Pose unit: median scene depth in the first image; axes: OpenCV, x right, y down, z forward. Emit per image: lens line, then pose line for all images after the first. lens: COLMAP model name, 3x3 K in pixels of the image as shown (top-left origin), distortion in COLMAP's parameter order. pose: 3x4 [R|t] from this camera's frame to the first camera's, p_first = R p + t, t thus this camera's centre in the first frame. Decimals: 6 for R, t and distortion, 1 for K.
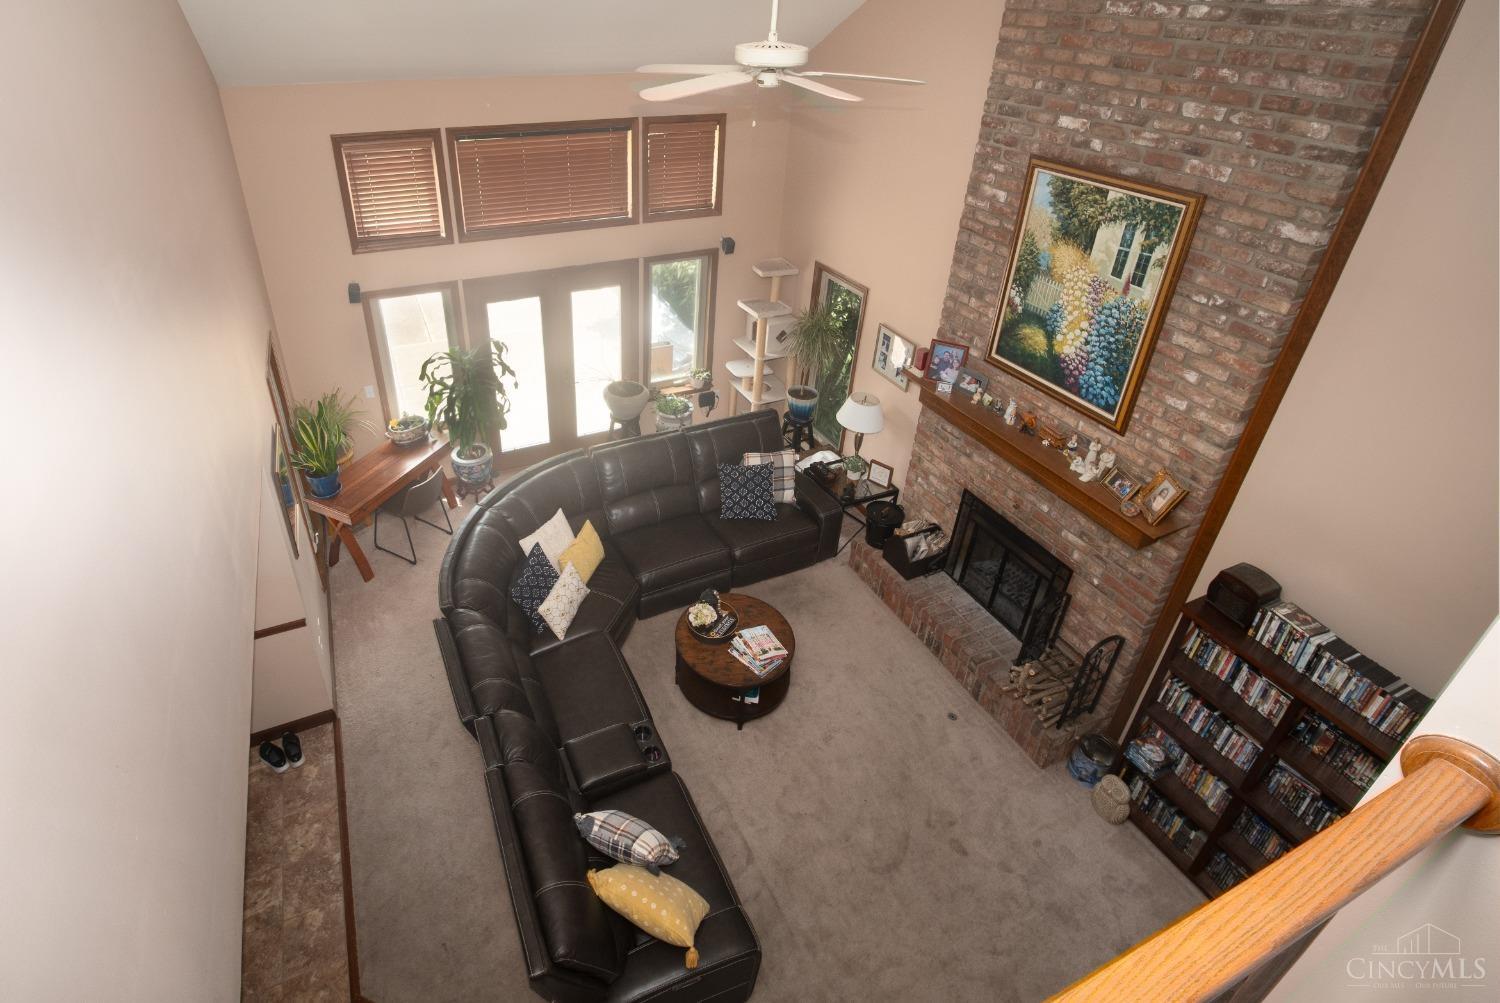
lens RADIAL K [[671.0, 0, 661.4], [0, 671.0, 498.1], [0, 0, 1]] dist [-0.015840, -0.000182]
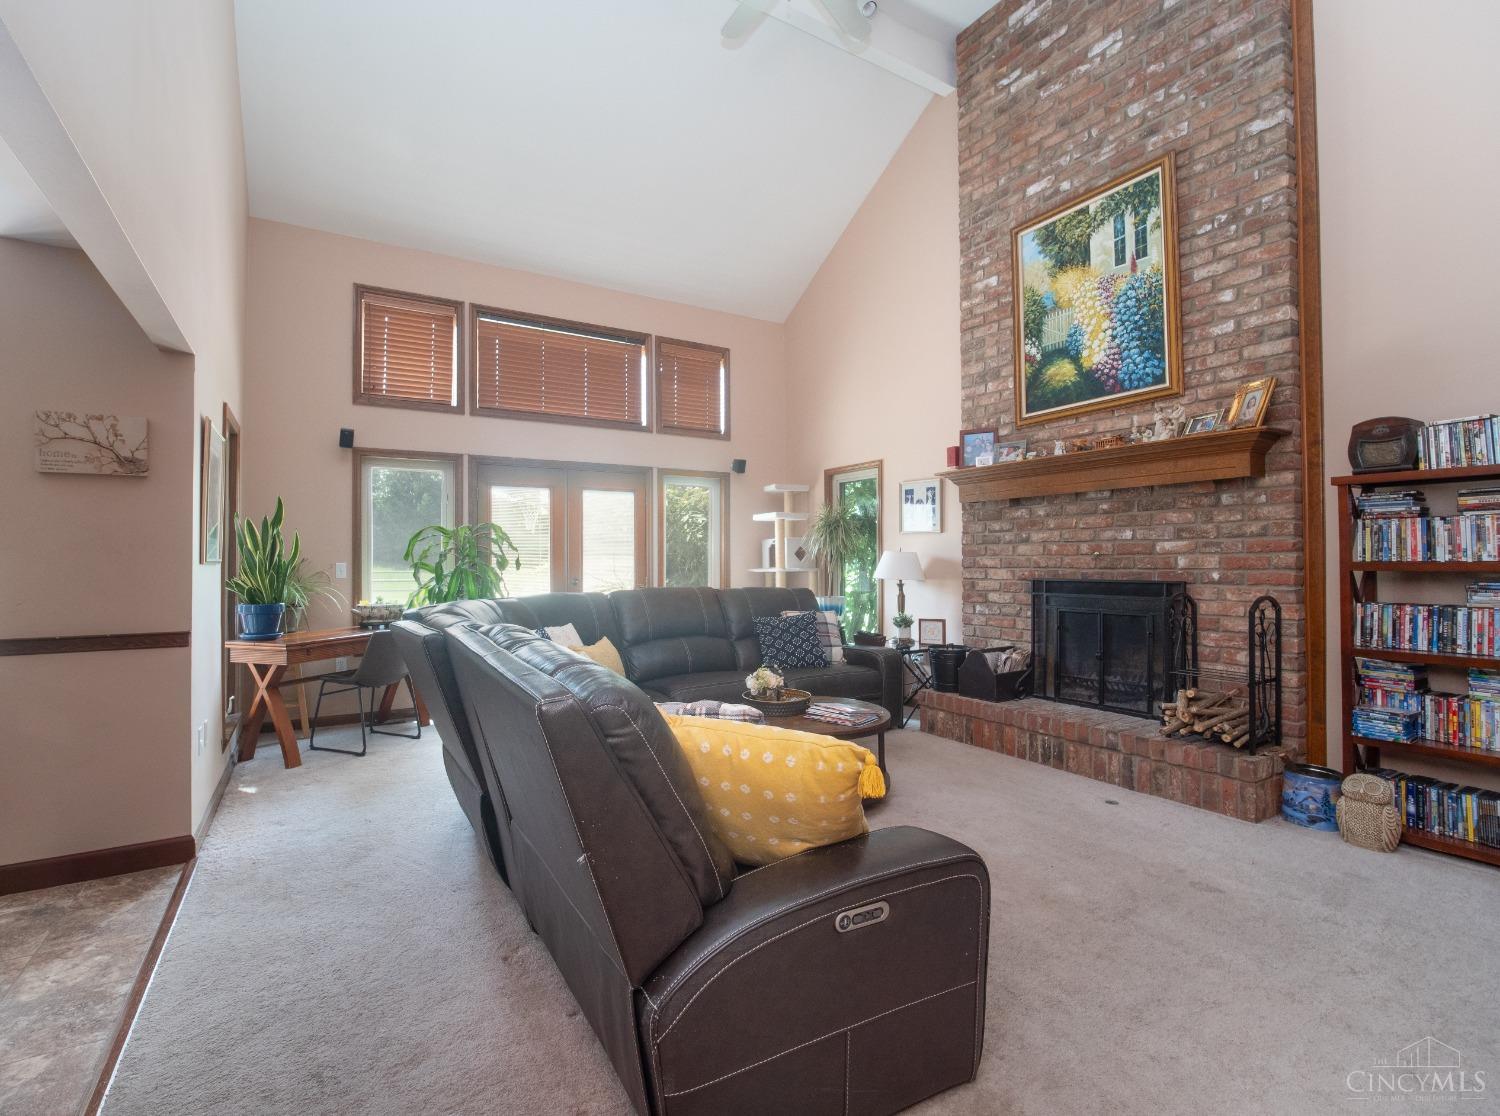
lens RADIAL K [[681.6, 0, 750.0], [0, 681.6, 558.0], [0, 0, 1]] dist [-0.017980, 0.000416]
pose [[0.989641, -0.028922, 0.140622, -0.071409], [0.093816, 0.871711, -0.480956, 0.513250], [-0.108672, 0.489167, 0.865394, 0.328066]]
